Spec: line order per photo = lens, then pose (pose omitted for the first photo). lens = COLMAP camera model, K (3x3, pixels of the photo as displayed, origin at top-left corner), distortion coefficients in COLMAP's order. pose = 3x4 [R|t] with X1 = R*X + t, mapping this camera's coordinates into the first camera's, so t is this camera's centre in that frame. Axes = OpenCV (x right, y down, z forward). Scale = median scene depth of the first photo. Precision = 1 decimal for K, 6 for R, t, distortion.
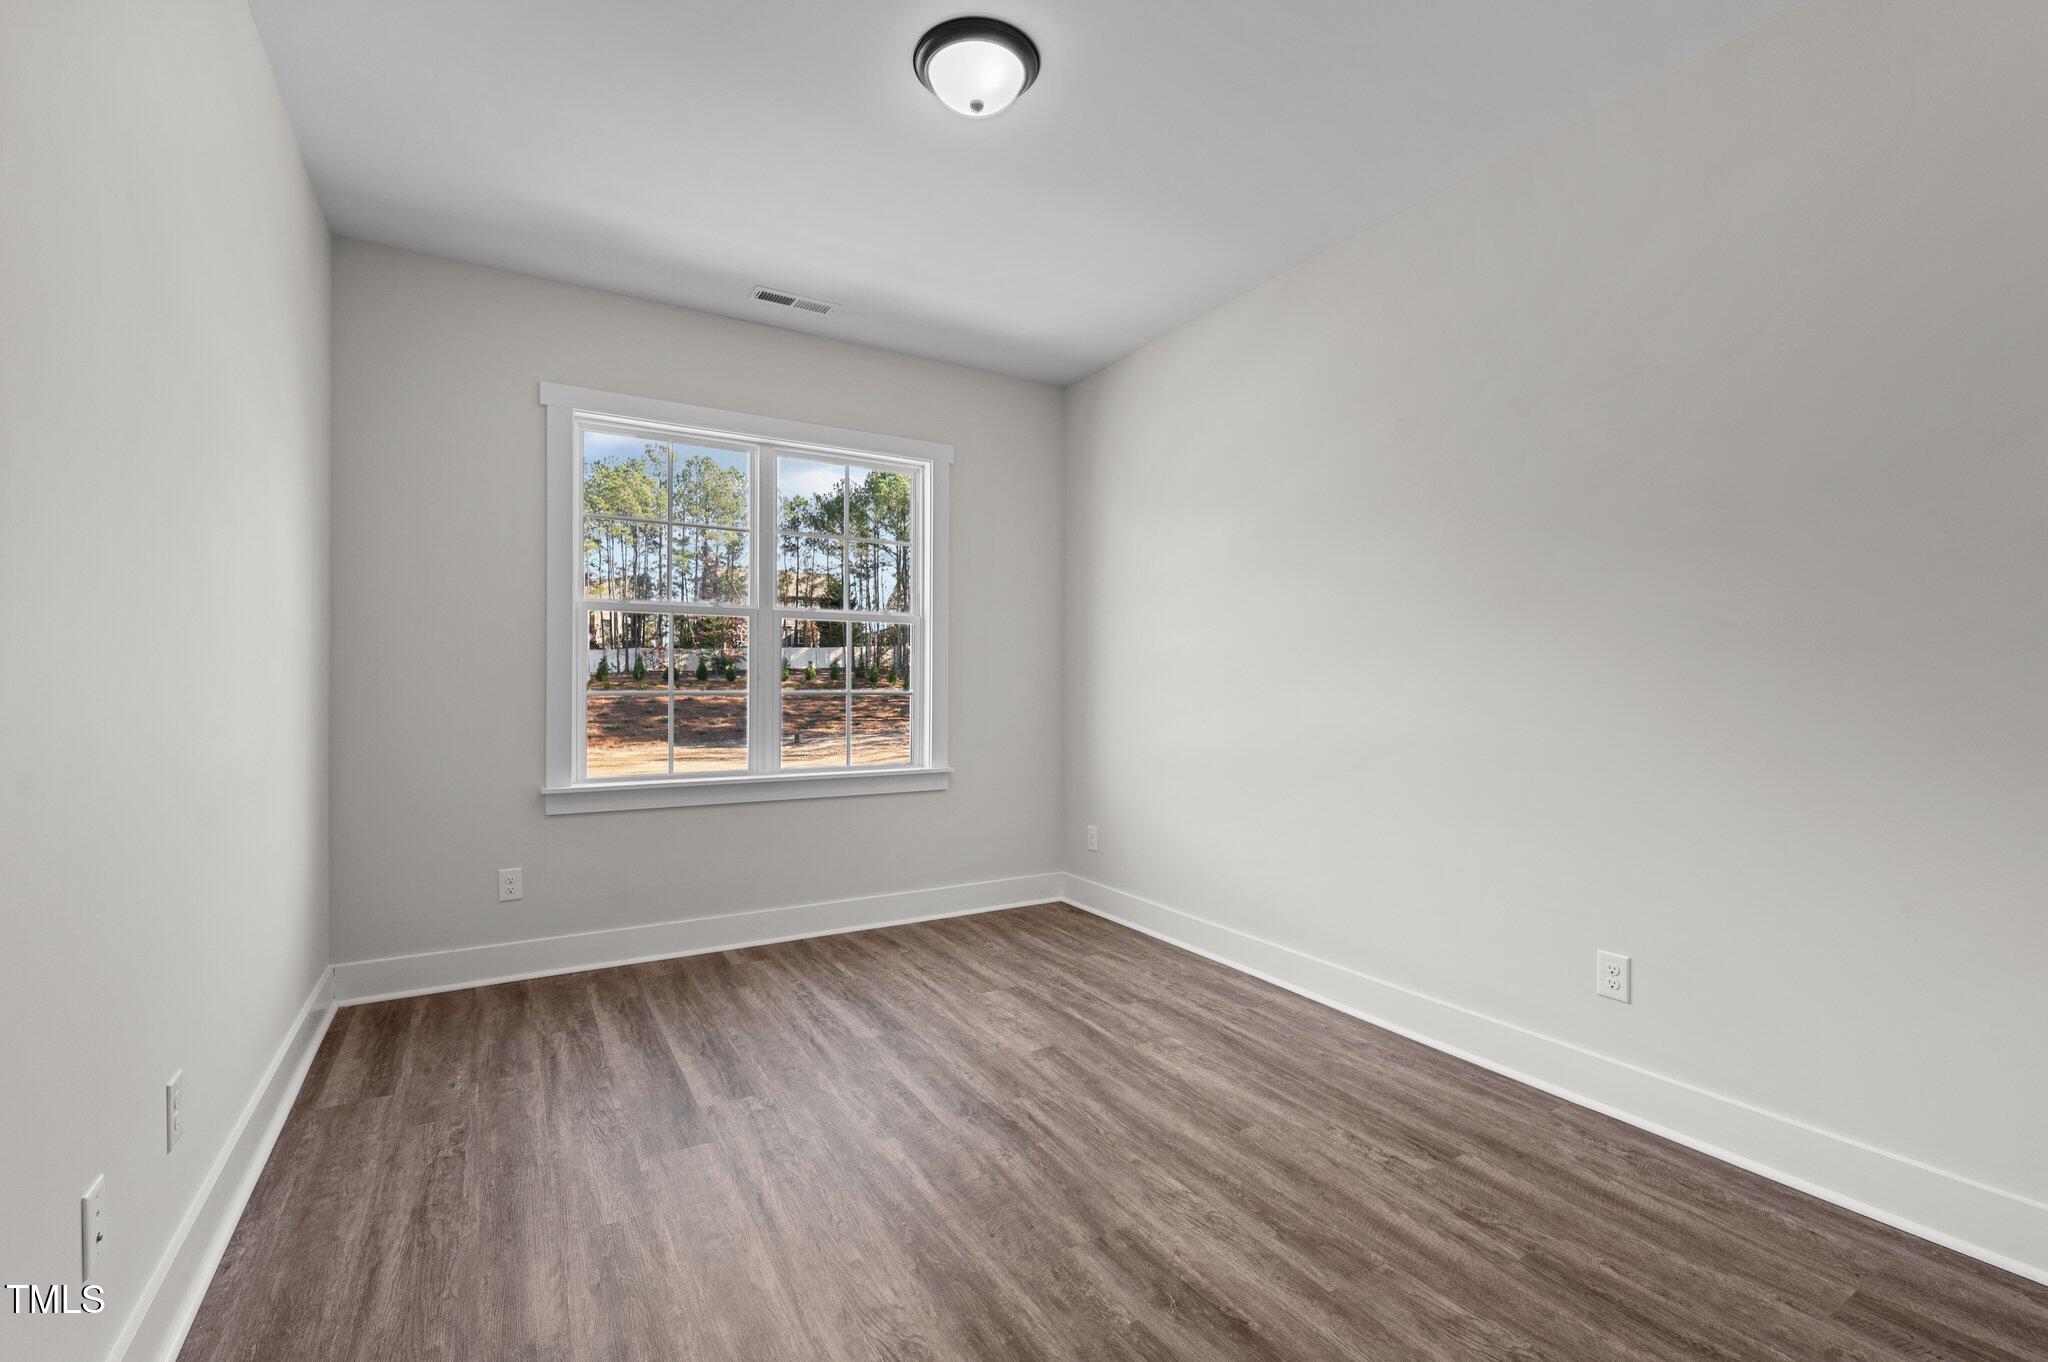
lens RADIAL K [[890.1, 0, 1013.8], [0, 890.1, 694.4], [0, 0, 1]] dist [0.012708, -0.010071]
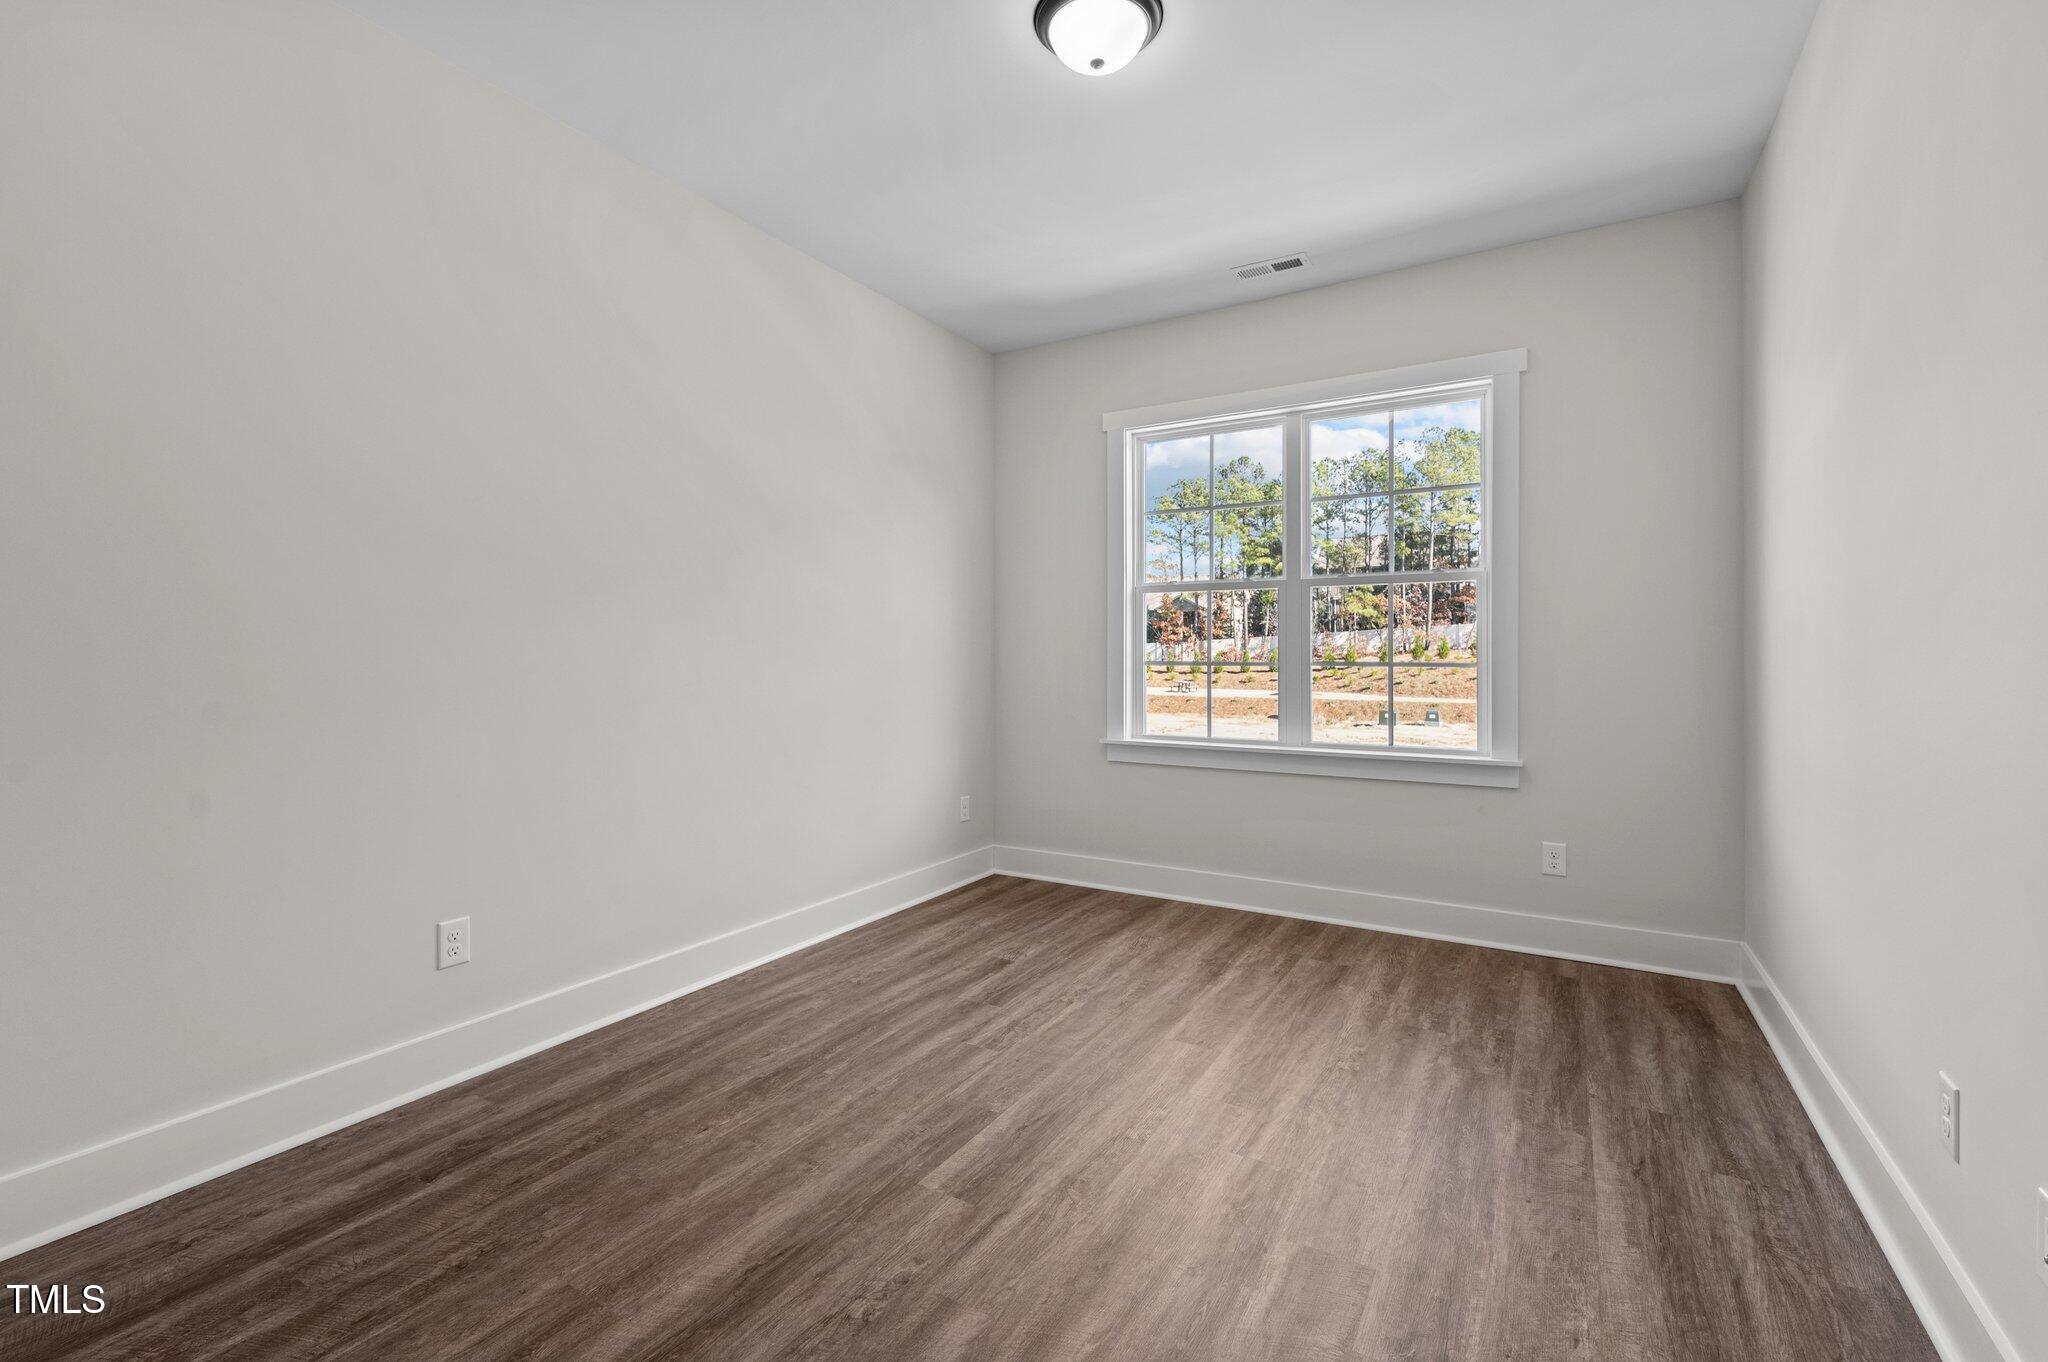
lens RADIAL K [[890.1, 0, 1013.8], [0, 890.1, 694.4], [0, 0, 1]] dist [0.012708, -0.010071]
pose [[0.467139, 0.030670, -0.883652, 0.488872], [-0.002885, 0.999446, 0.033164, -0.000788], [0.884179, -0.012942, 0.466968, 0.273337]]
